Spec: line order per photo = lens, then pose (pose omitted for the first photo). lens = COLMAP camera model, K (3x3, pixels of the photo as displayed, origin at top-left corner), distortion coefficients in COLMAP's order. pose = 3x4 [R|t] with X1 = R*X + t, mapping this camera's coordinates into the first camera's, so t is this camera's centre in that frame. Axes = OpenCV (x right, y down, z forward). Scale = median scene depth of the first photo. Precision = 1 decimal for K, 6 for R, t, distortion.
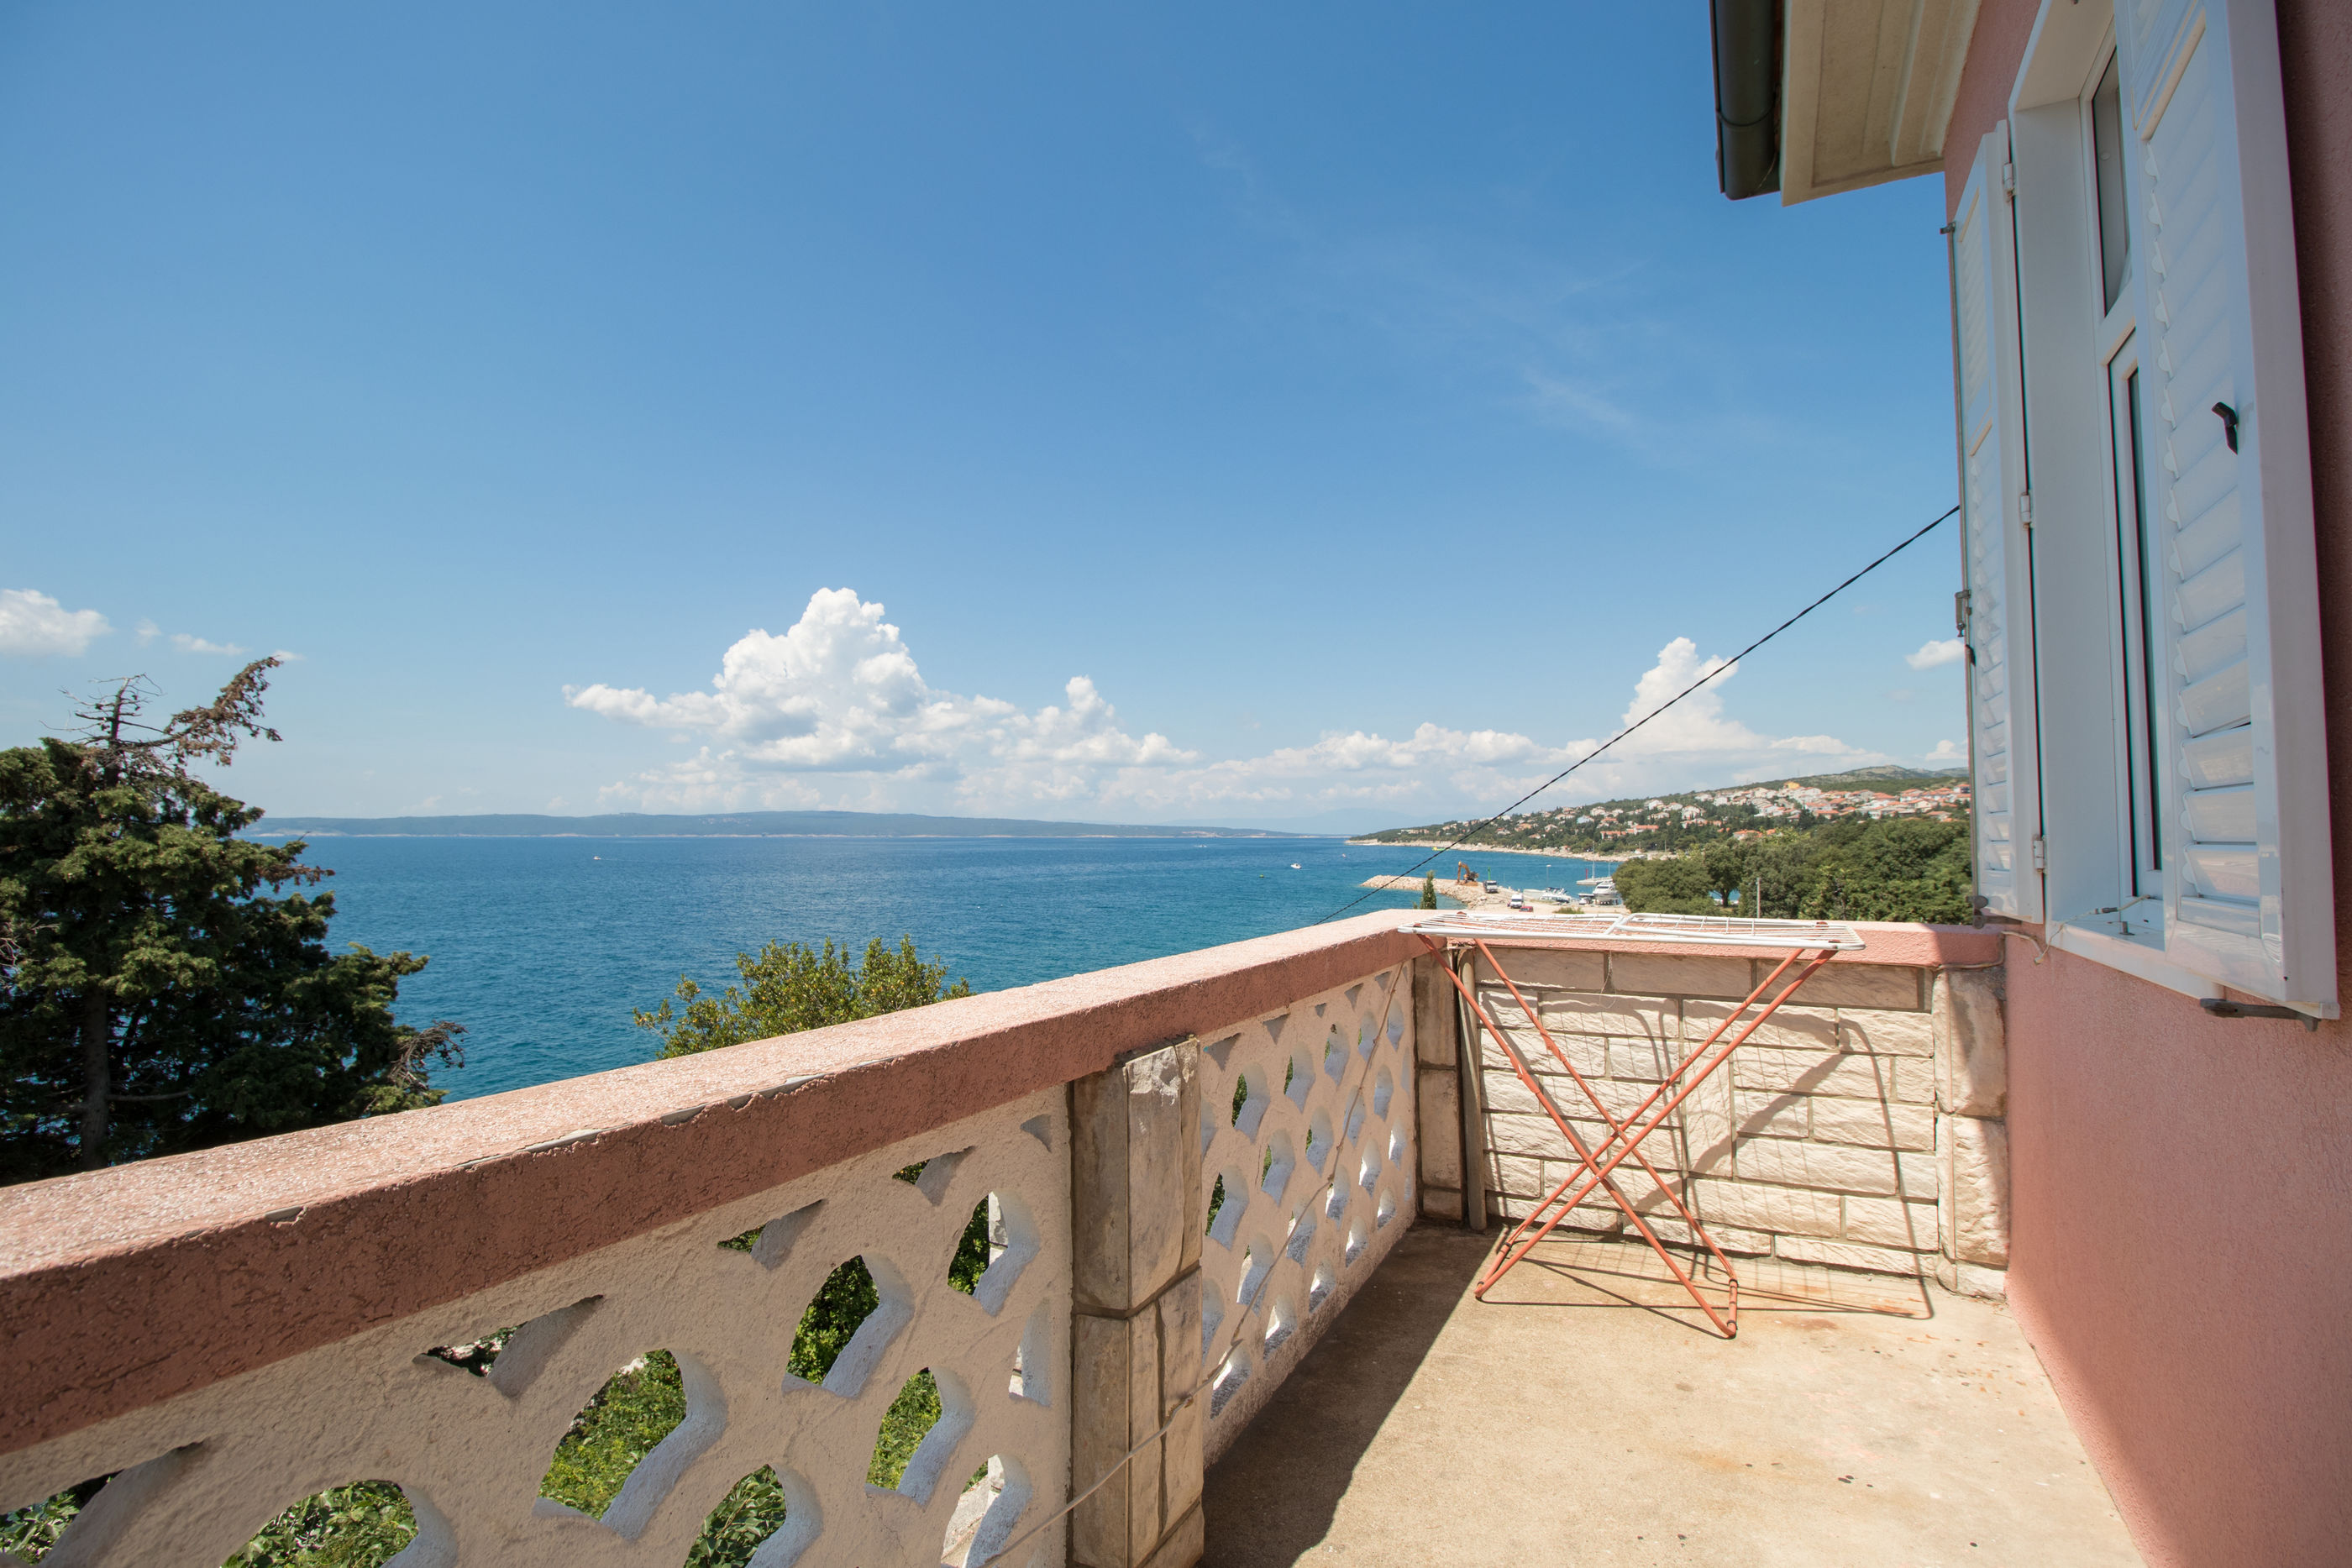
lens RADIAL K [[1096.8, 0, 1145.1], [0, 1096.8, 791.4], [0, 0, 1]] dist [-0.008418, -0.009047]
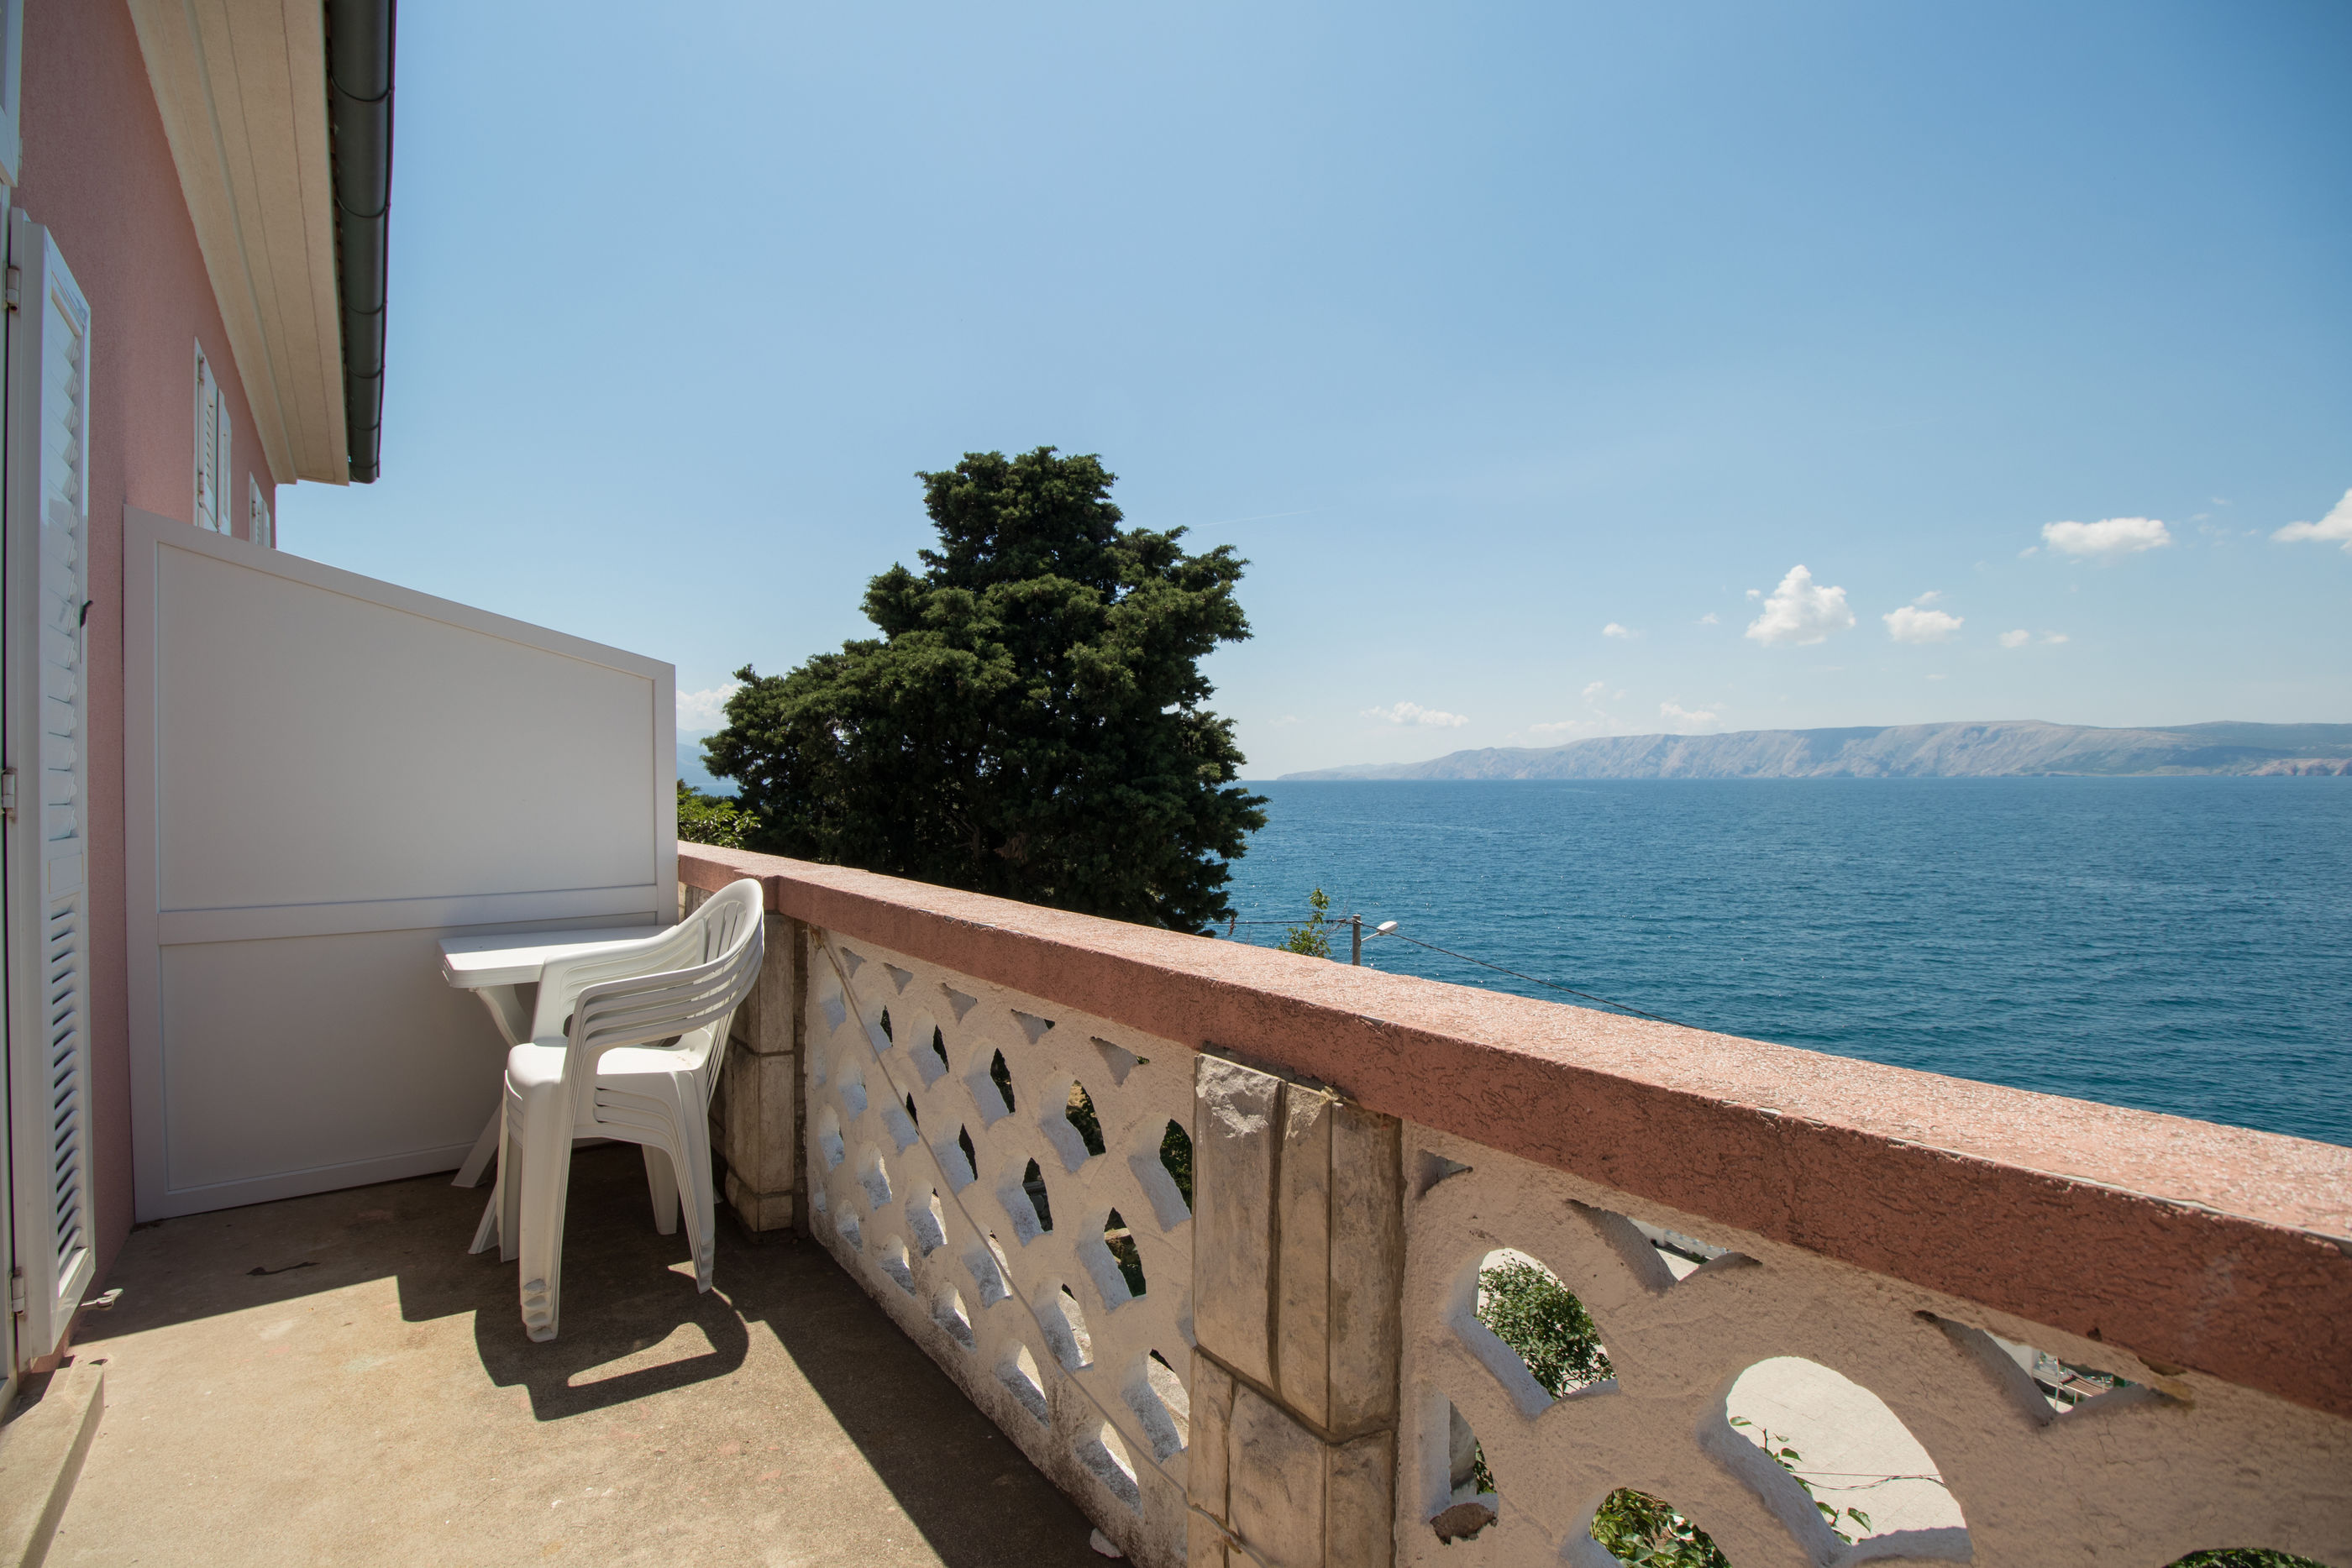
lens RADIAL K [[1096.8, 0, 1189.5], [0, 1096.8, 783.8], [0, 0, 1]] dist [-0.008418, -0.009047]
pose [[-0.416917, 0.005999, -0.908925, 0.097959], [0.042096, 0.999033, -0.012715, 0.006618], [0.907969, -0.043563, -0.416766, 0.175878]]
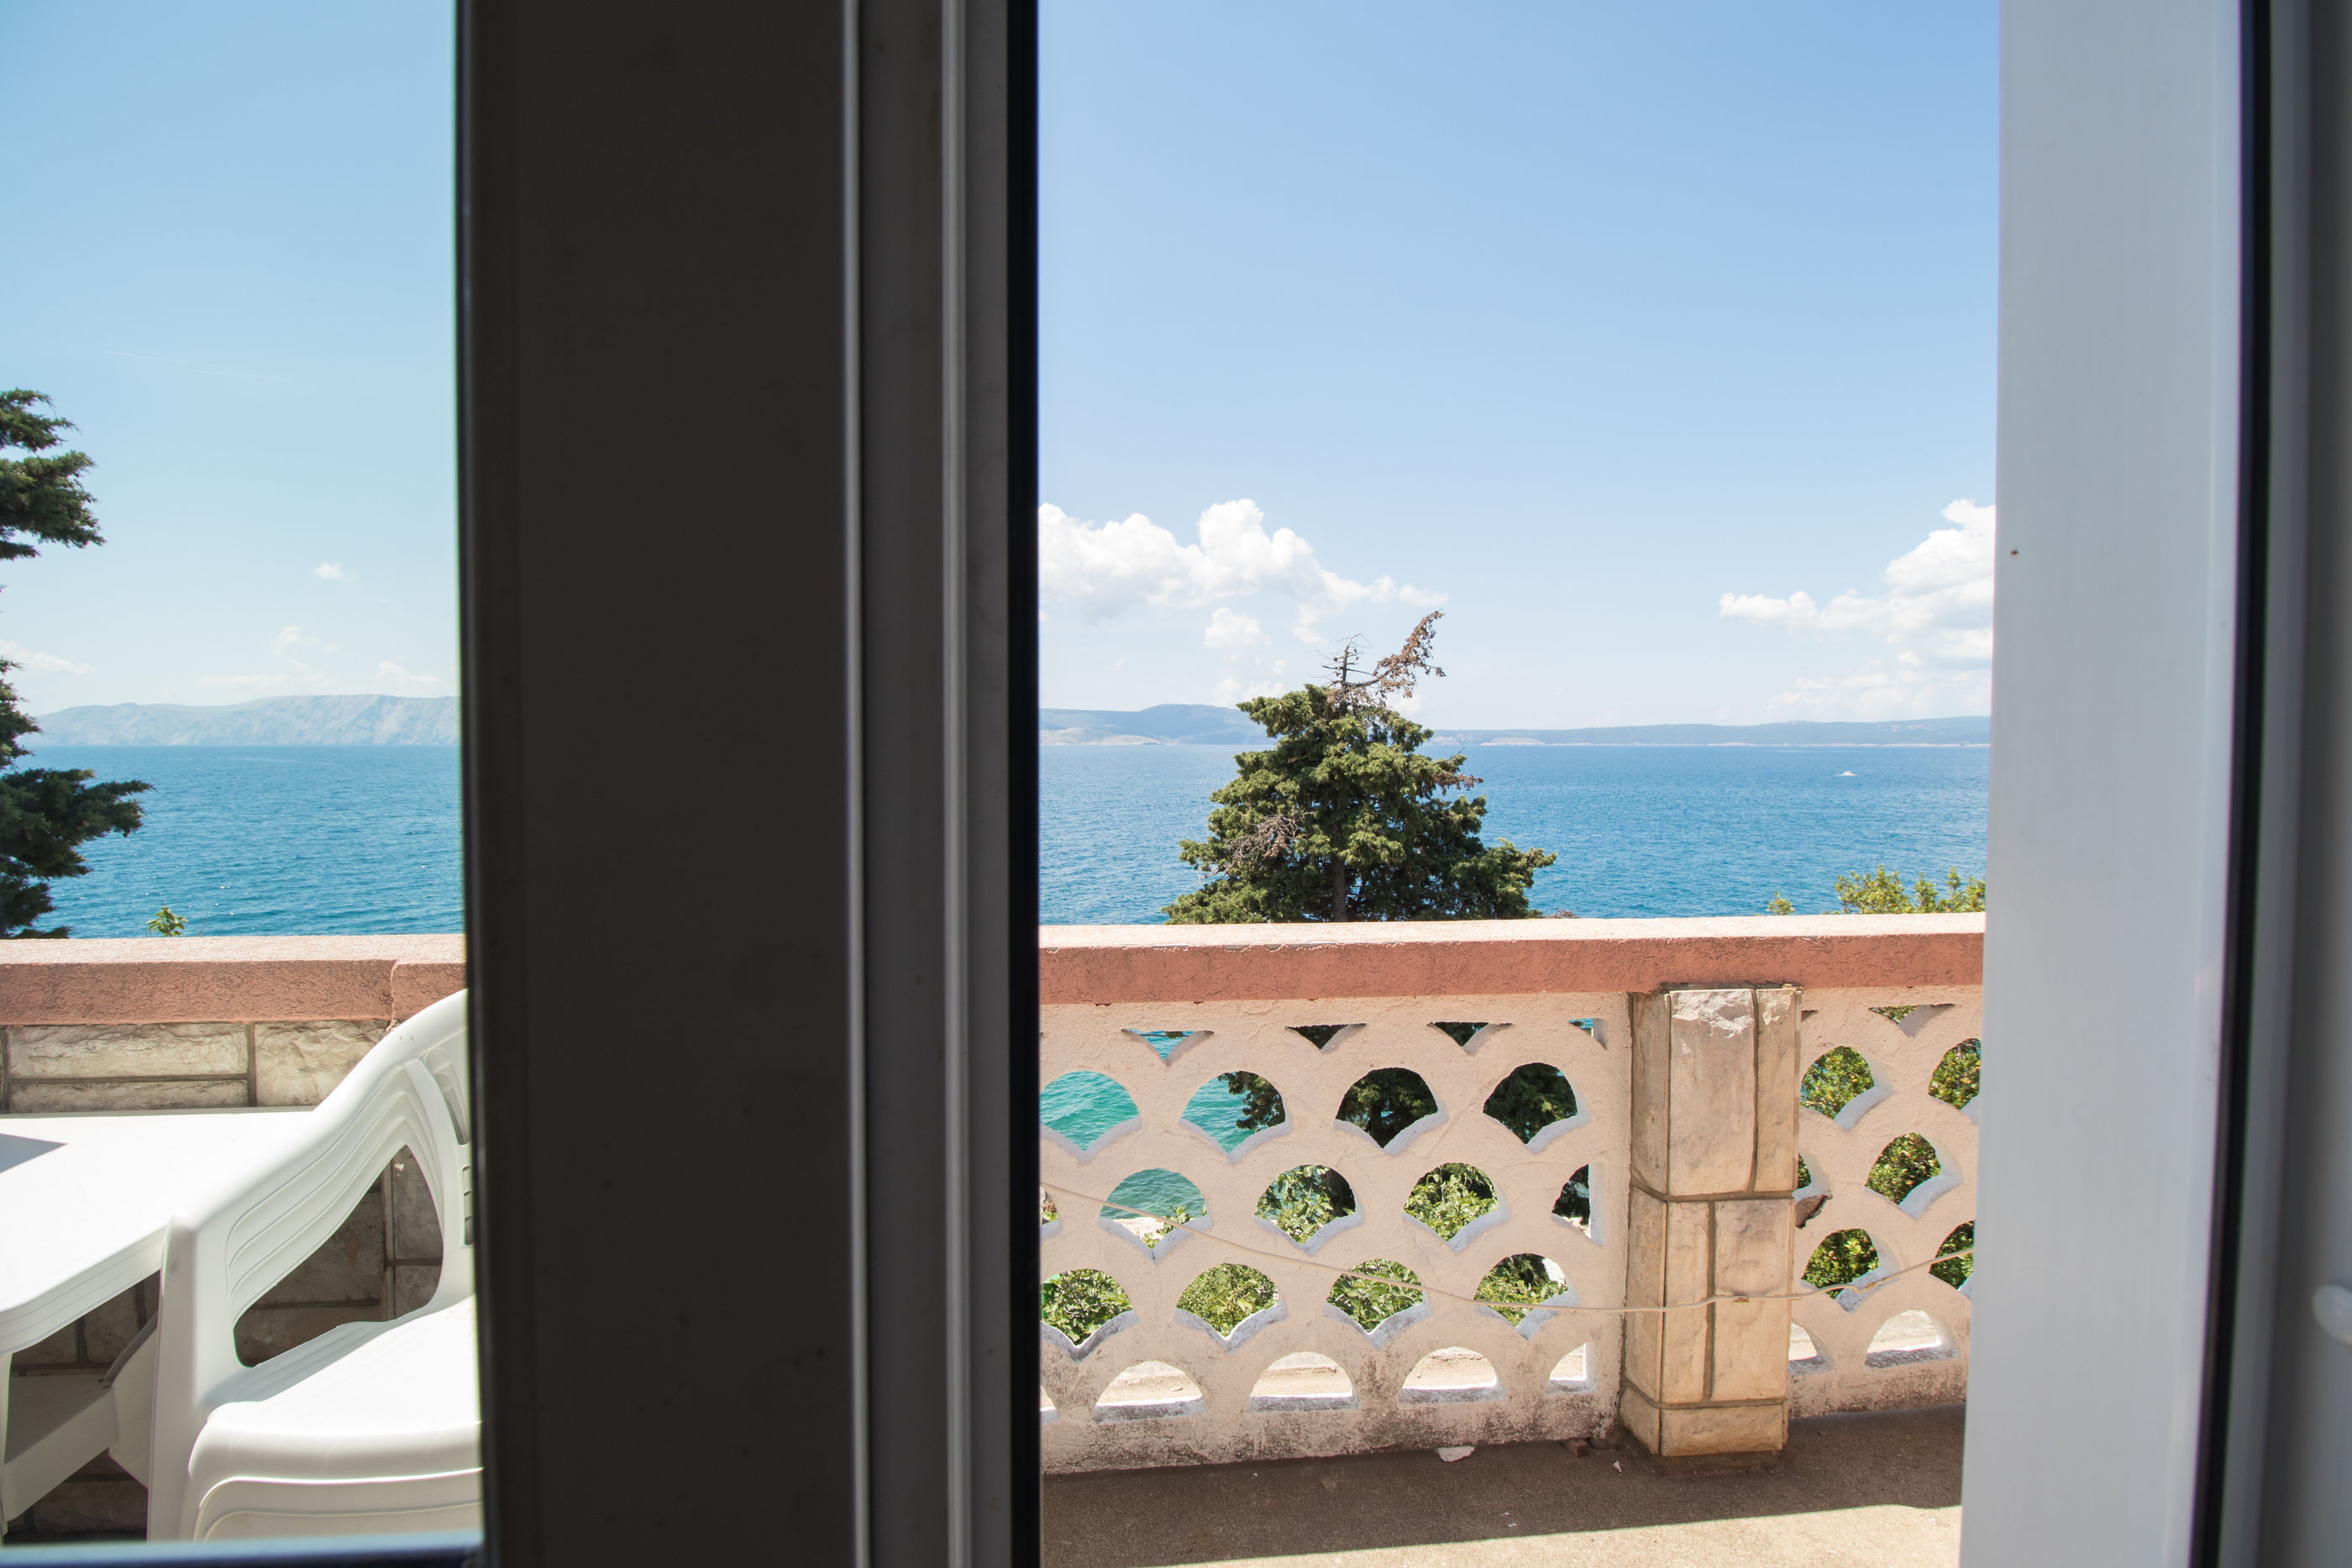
lens RADIAL K [[1096.8, 0, 1172.2], [0, 1096.8, 788.9], [0, 0, 1]] dist [-0.008418, -0.009047]
pose [[0.579709, 0.034724, -0.814084, 0.080794], [0.030142, 0.997494, 0.064011, -0.007869], [0.814266, -0.061645, 0.577209, -0.013168]]
